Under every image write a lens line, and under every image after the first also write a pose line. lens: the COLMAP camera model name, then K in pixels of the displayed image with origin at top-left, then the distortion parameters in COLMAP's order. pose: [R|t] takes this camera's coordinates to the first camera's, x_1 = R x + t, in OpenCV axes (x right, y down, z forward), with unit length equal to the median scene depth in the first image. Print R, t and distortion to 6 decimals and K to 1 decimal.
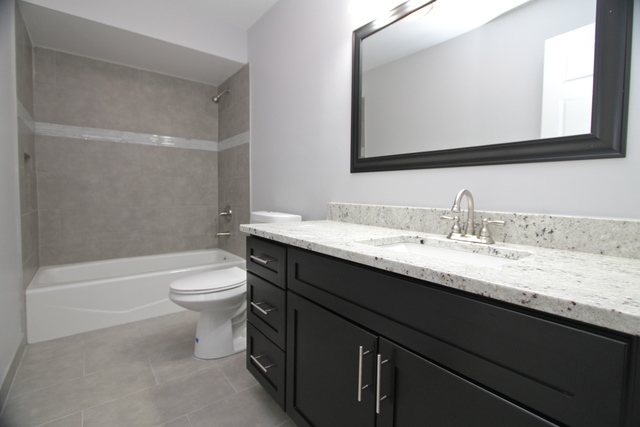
lens RADIAL K [[292.9, 0, 314.9], [0, 292.9, 204.6], [0, 0, 1]] dist [-0.012760, 0.000052]
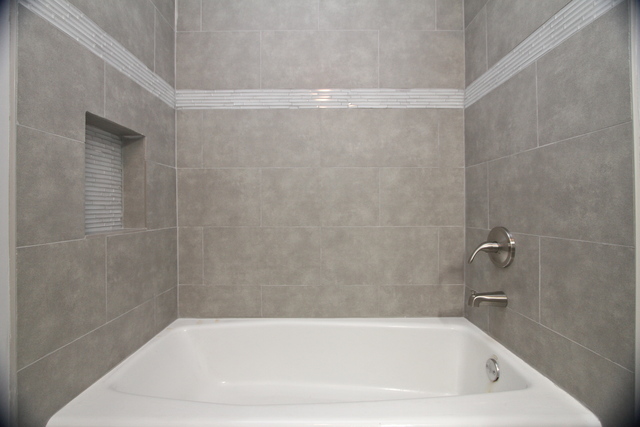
lens RADIAL K [[292.9, 0, 319.3], [0, 292.9, 211.4], [0, 0, 1]] dist [-0.012760, 0.000052]
pose [[0.790759, -0.009567, -0.612053, -0.267457], [-0.013512, 0.999361, -0.033079, -0.000137], [0.611978, 0.034428, 0.790125, 0.571775]]
